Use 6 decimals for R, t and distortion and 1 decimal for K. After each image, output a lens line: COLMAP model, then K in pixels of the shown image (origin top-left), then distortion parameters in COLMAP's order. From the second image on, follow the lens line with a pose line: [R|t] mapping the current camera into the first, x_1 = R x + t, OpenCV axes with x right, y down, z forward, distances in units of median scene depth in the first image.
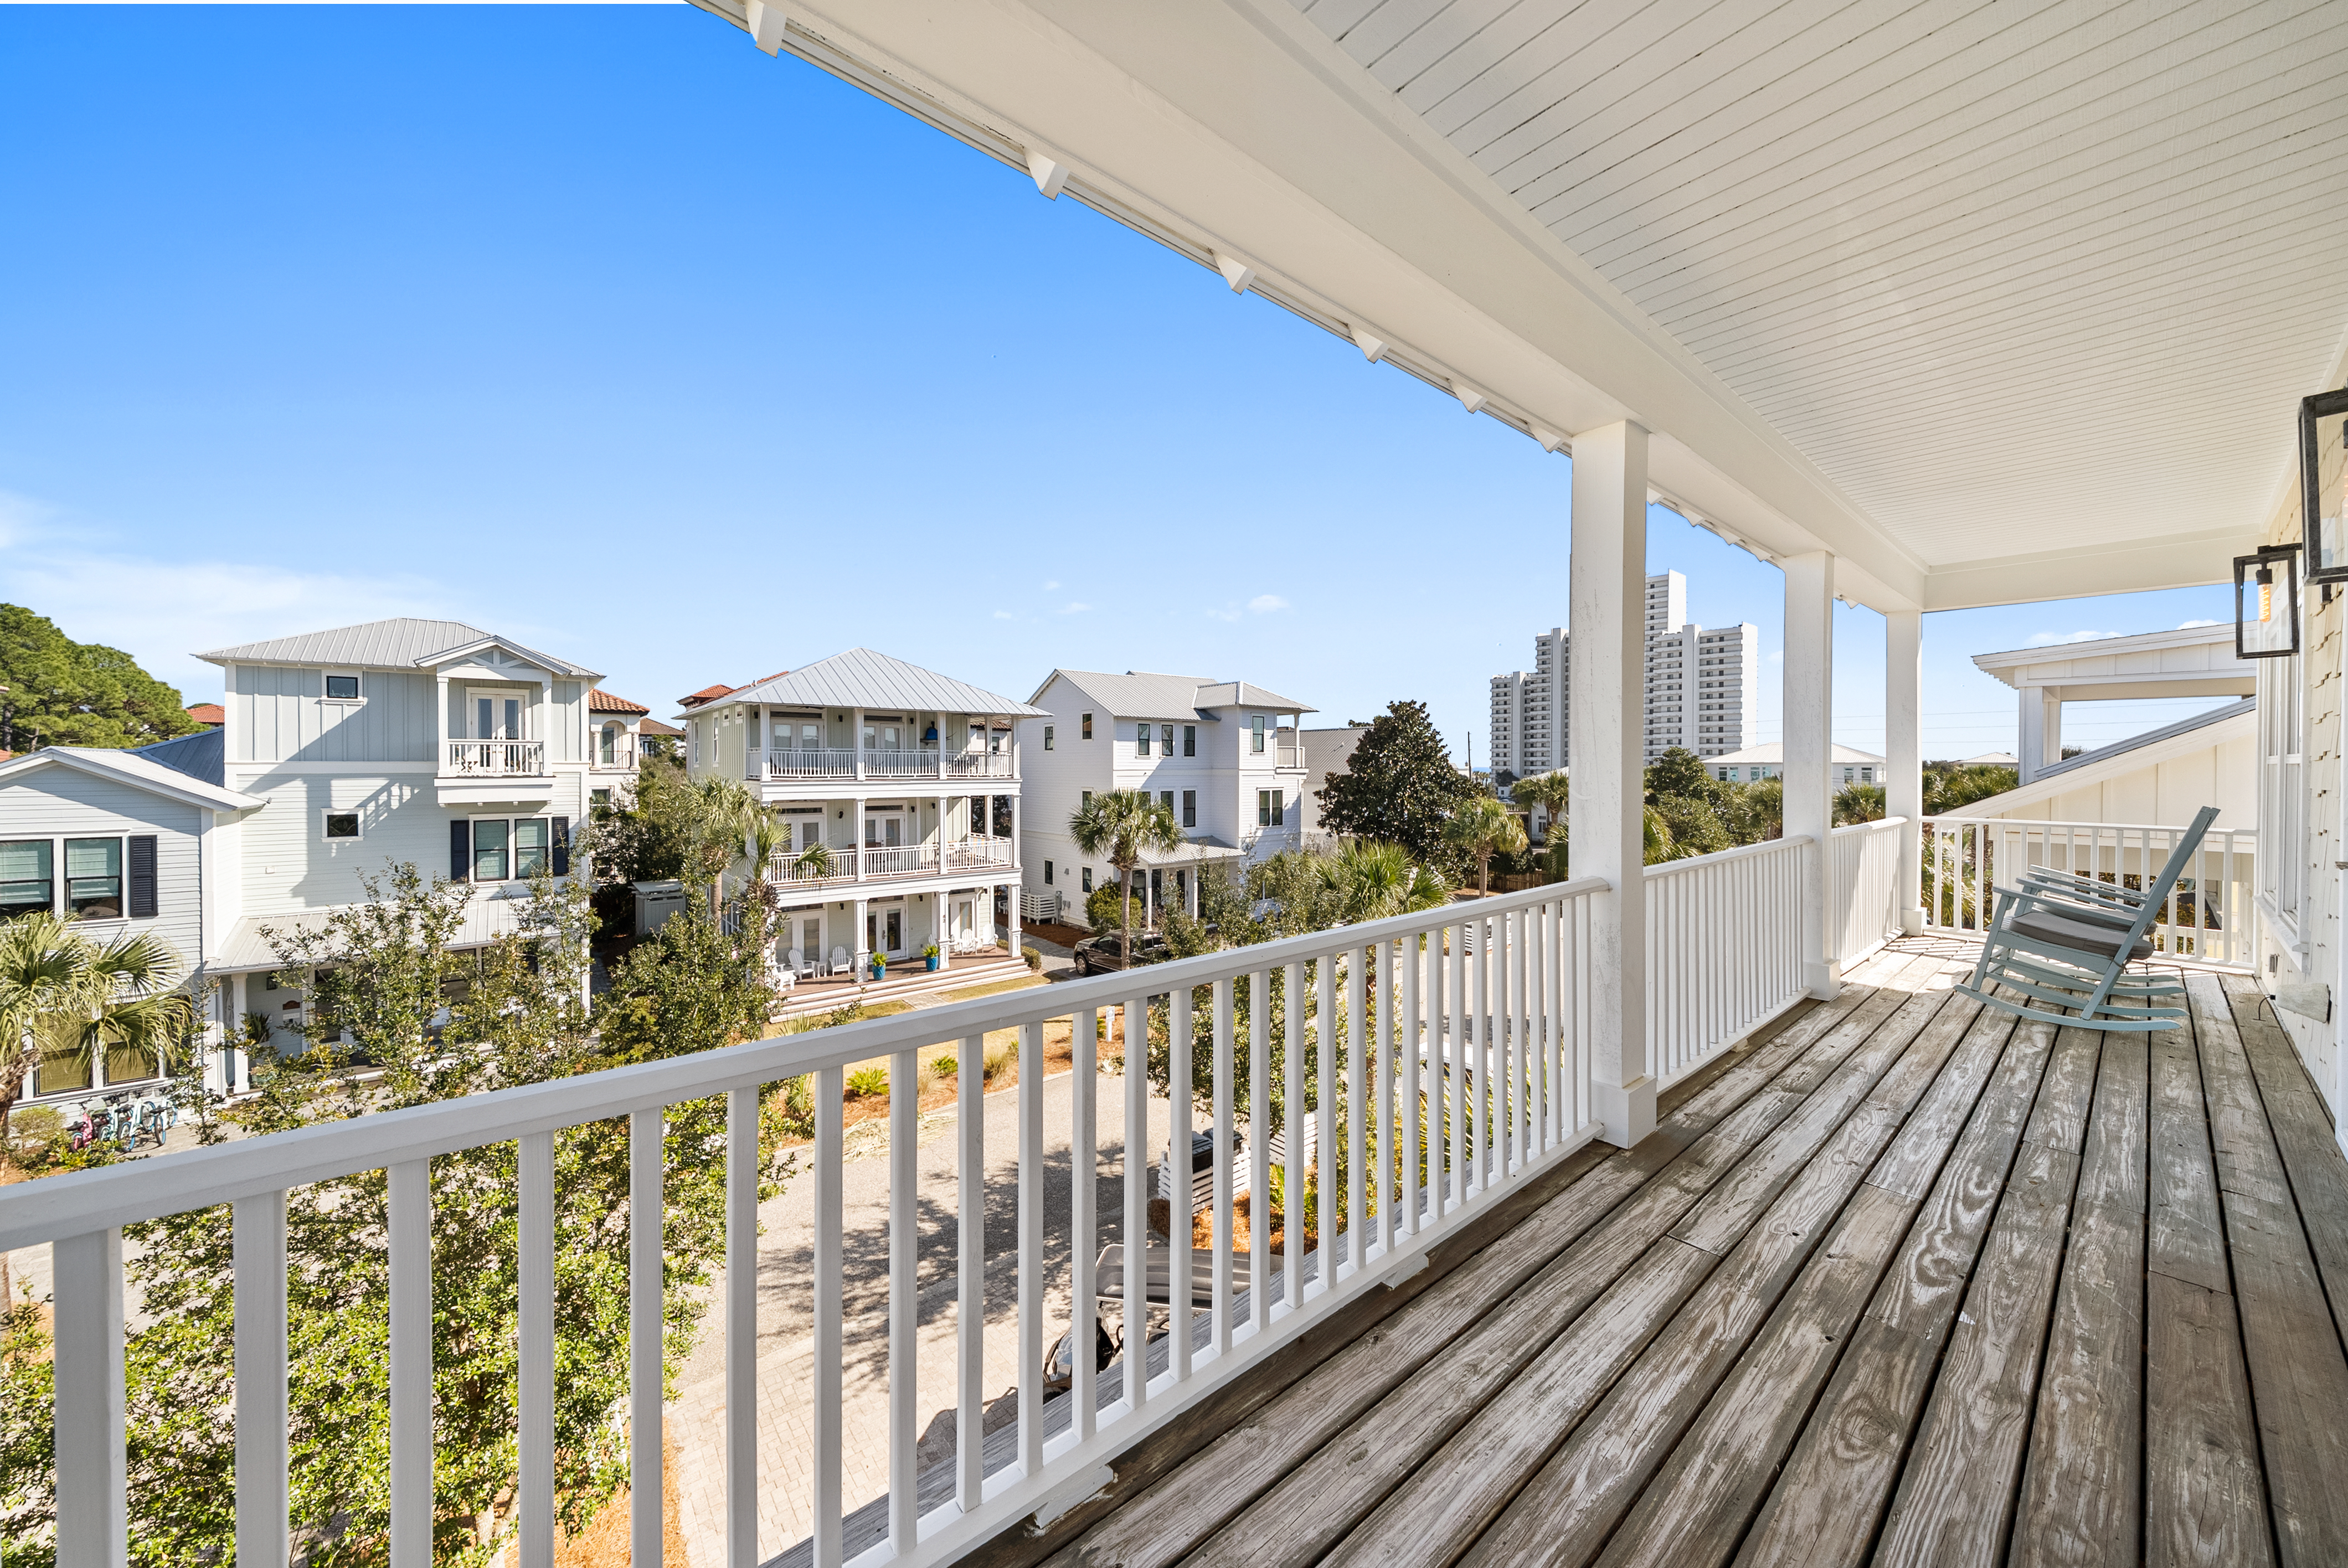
lens RADIAL K [[765.4, 0, 1177.9], [0, 765.4, 768.6], [0, 0, 1]] dist [-0.002190, -0.000105]
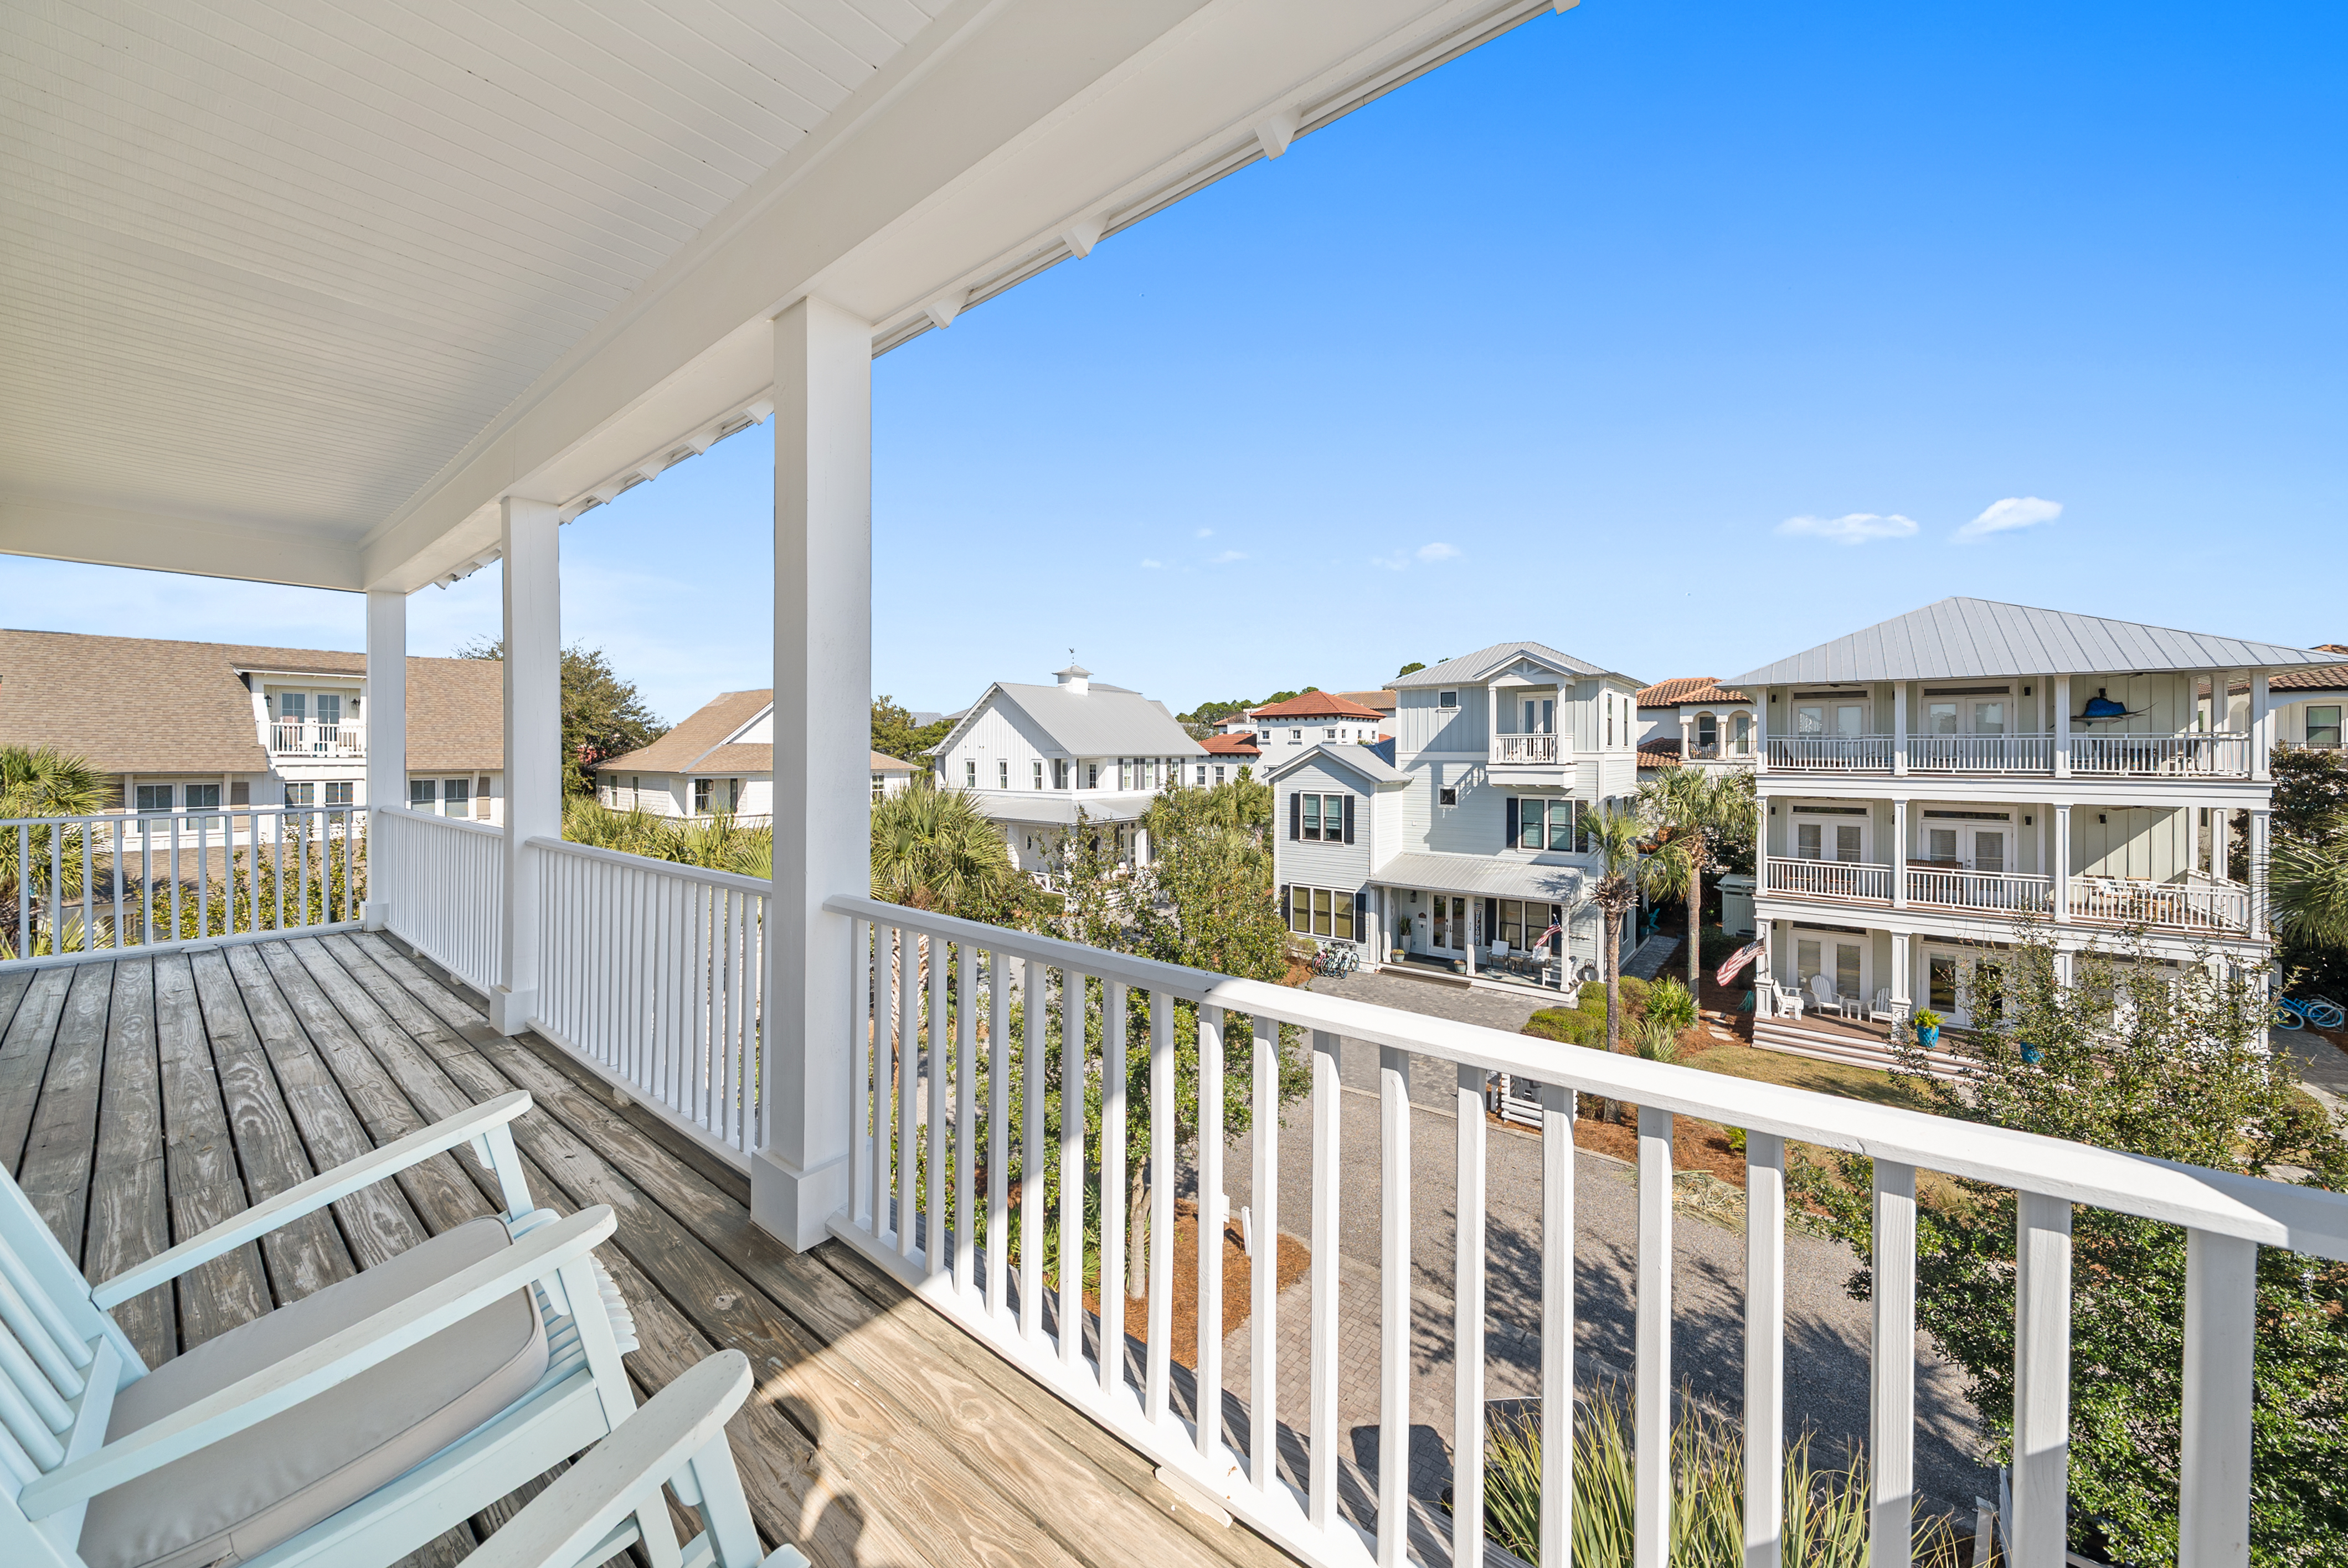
lens RADIAL K [[769.0, 0, 1176.2], [0, 769.0, 755.7], [0, 0, 1]] dist [-0.000568, 0.000075]
pose [[0.269071, 0.003162, -0.963115, 0.150744], [-0.006746, 0.999976, 0.001398, -0.000710], [0.963097, 0.006121, 0.269086, 0.120432]]
